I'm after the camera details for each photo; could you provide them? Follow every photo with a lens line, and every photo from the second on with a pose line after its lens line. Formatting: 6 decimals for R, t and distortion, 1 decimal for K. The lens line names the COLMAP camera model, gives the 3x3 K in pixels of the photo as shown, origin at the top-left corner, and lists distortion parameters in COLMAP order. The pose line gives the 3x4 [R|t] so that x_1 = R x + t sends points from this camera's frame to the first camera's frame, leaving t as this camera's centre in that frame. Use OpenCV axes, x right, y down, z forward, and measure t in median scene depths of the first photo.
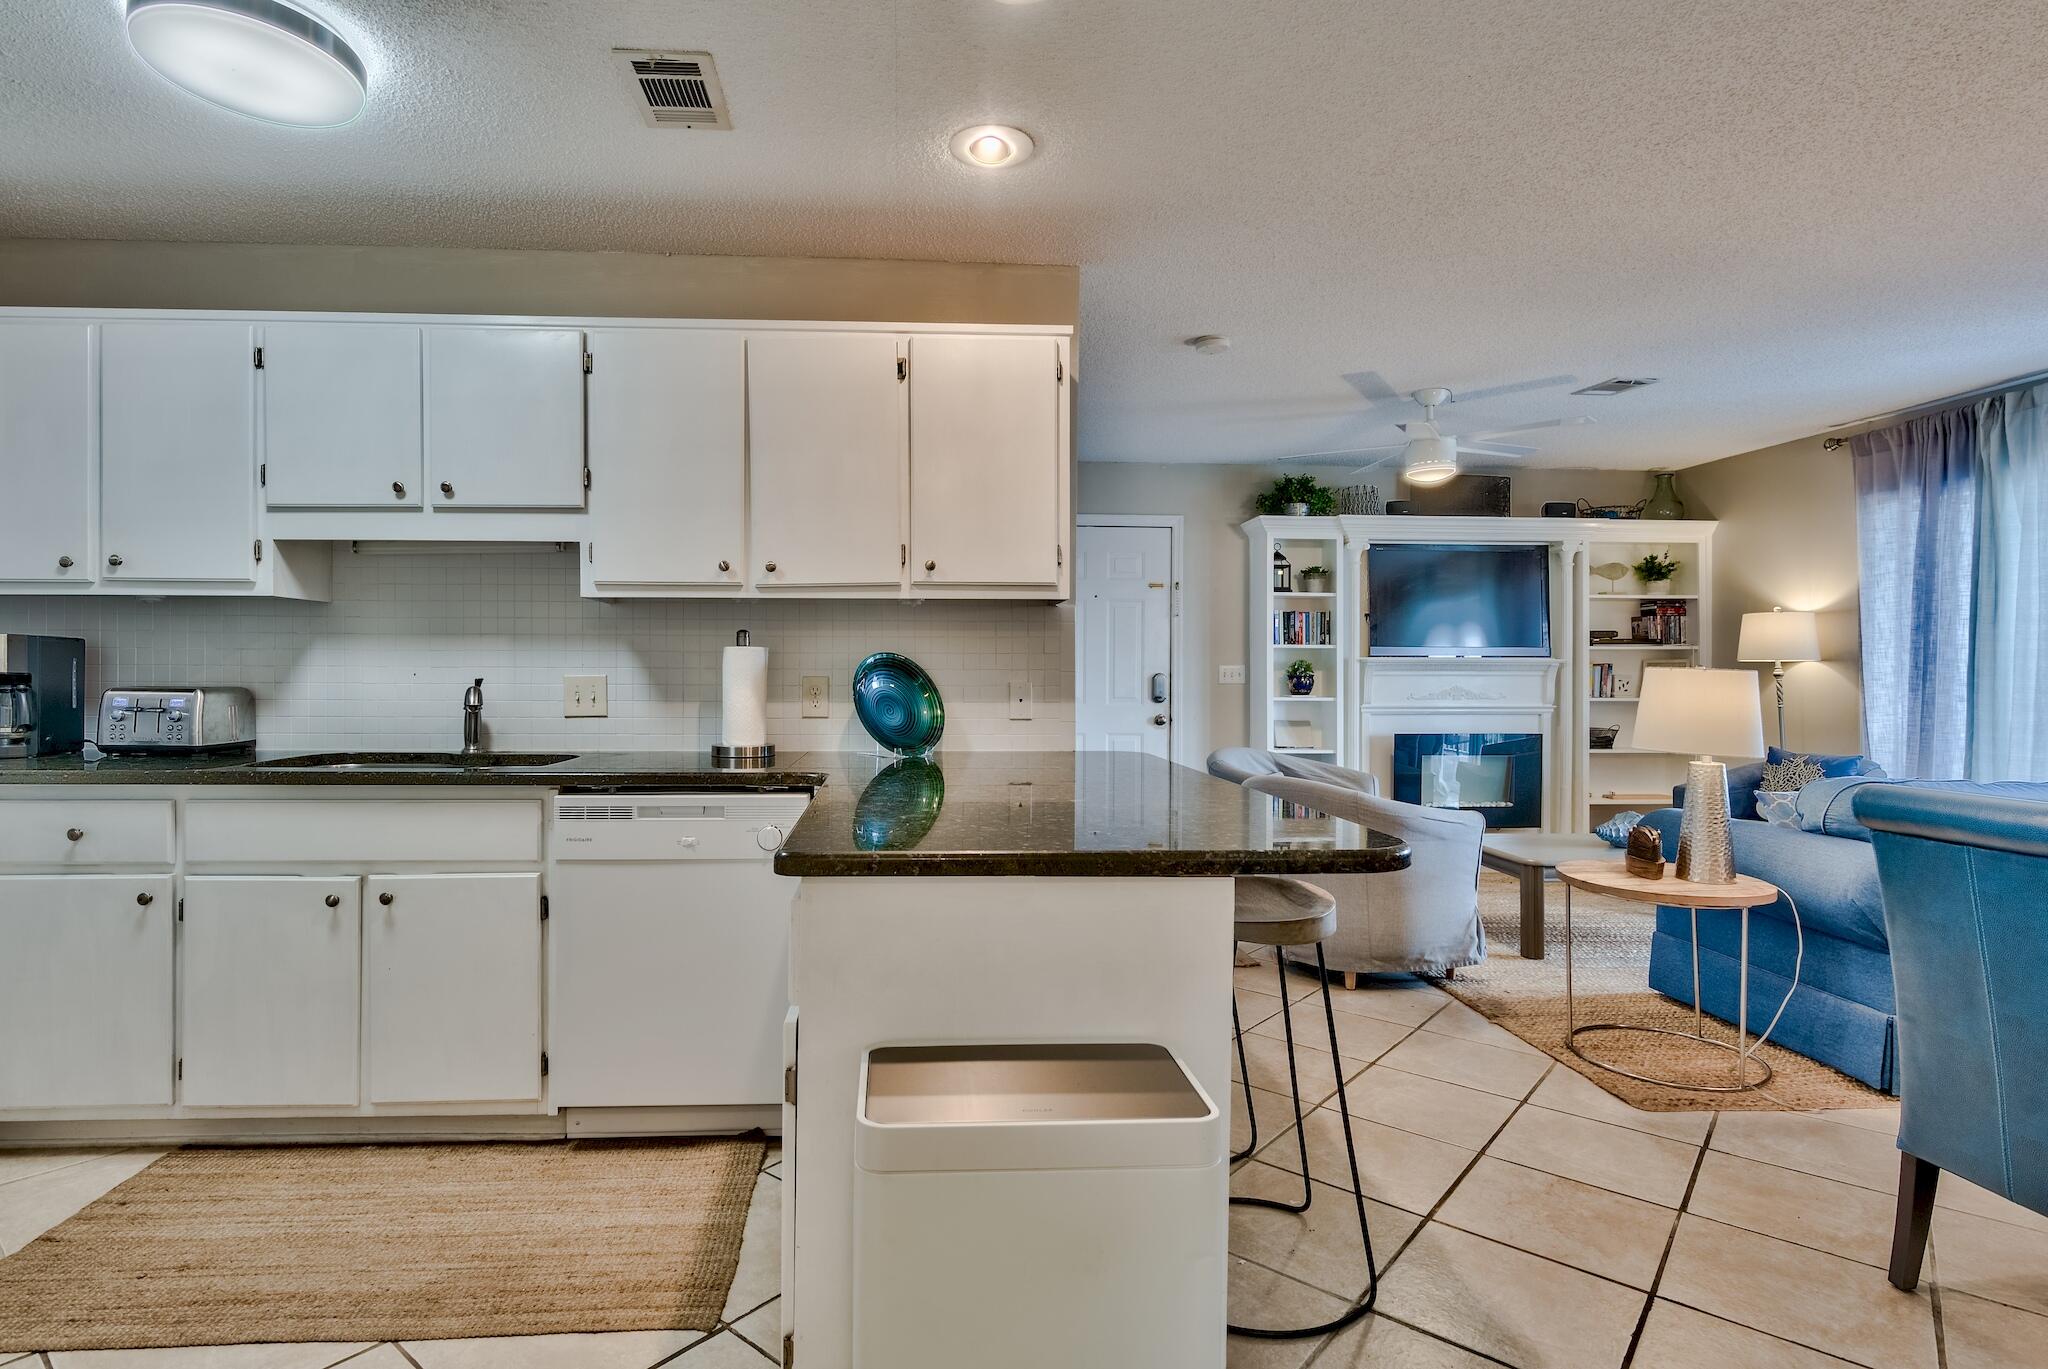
lens RADIAL K [[1017.3, 0, 1010.3], [0, 1017.3, 673.2], [0, 0, 1]] dist [-0.001733, -0.003792]
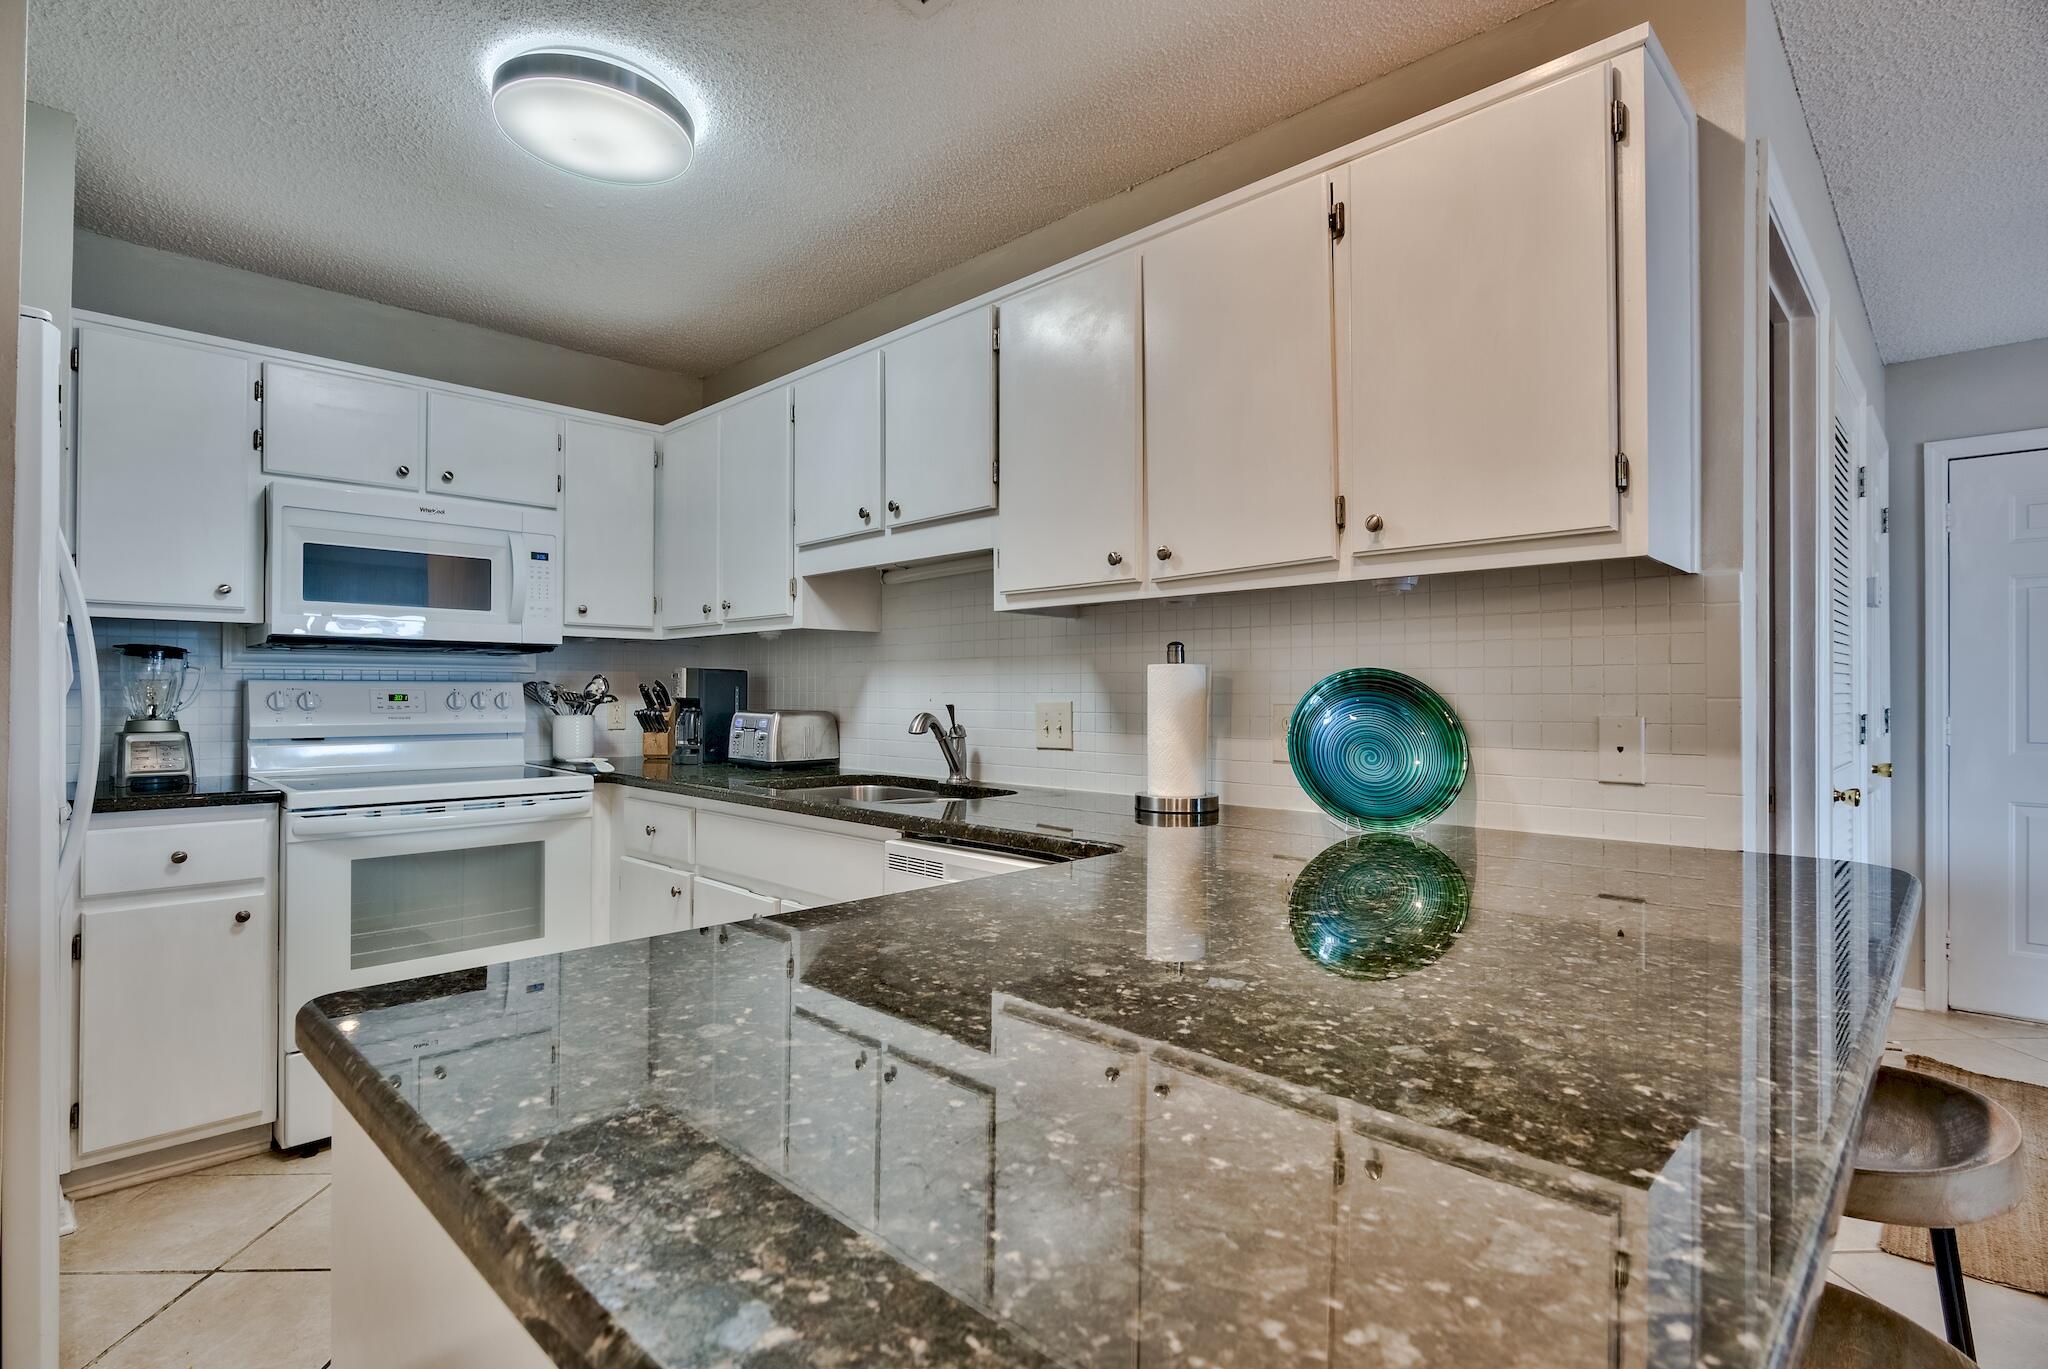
lens RADIAL K [[1017.3, 0, 1025.0], [0, 1017.3, 687.8], [0, 0, 1]] dist [-0.001733, -0.003792]
pose [[0.659459, -0.006700, -0.751711, 0.230059], [-0.003004, 0.999929, -0.011547, 0.000455], [0.751735, 0.009873, 0.659392, 0.417791]]
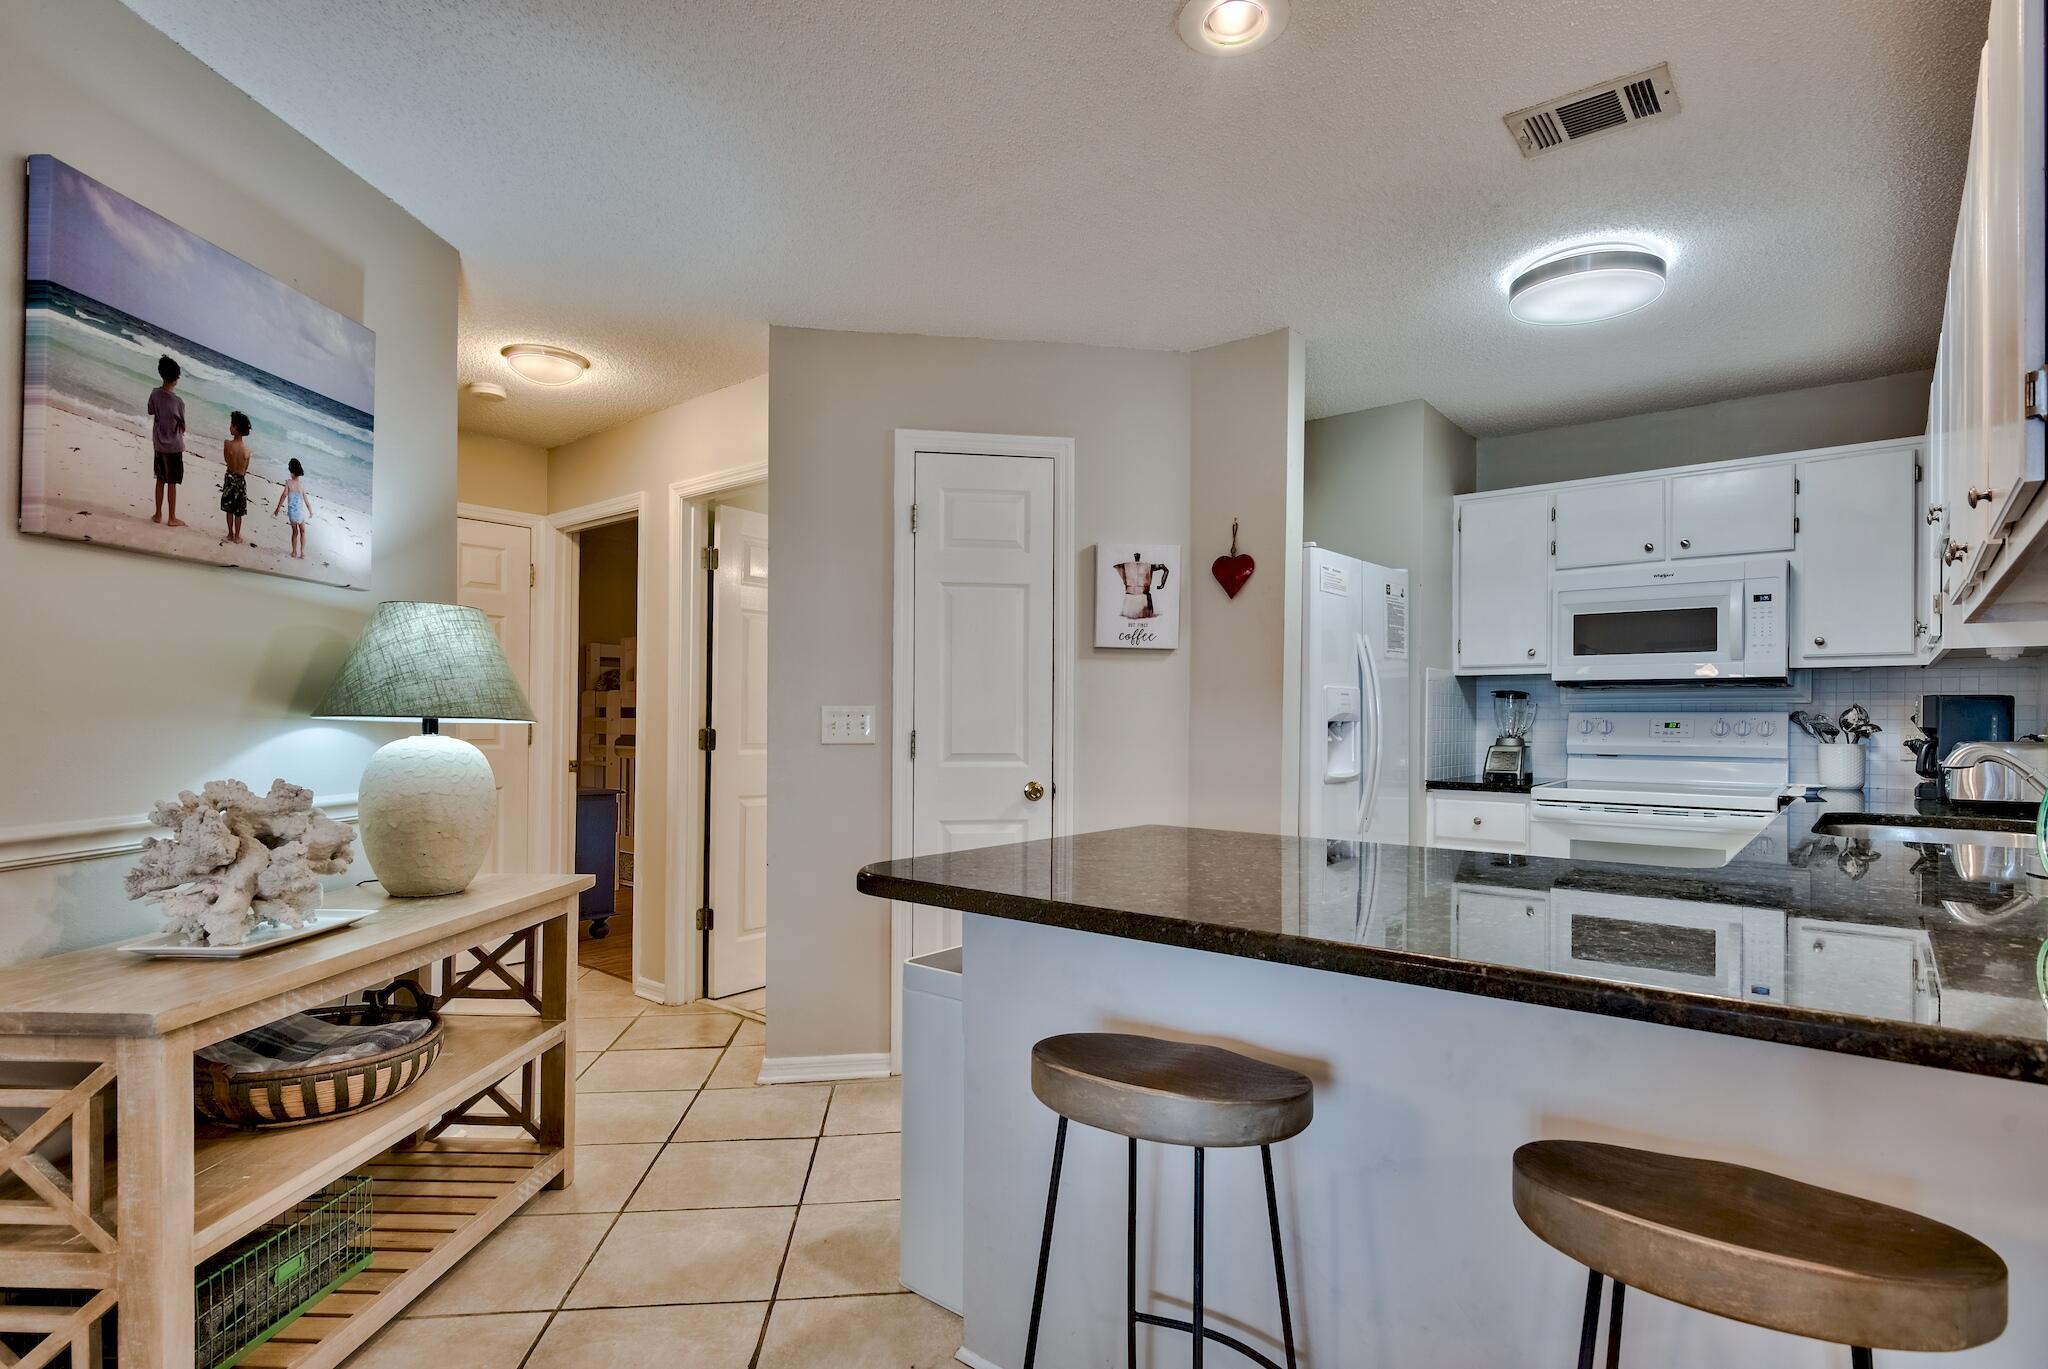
lens RADIAL K [[1017.3, 0, 1040.1], [0, 1017.3, 703.4], [0, 0, 1]] dist [-0.001733, -0.003792]
pose [[-0.669912, -0.021559, -0.742127, 0.536091], [-0.012473, 0.999764, -0.017785, 0.005656], [0.742335, -0.002658, -0.670023, 0.908097]]
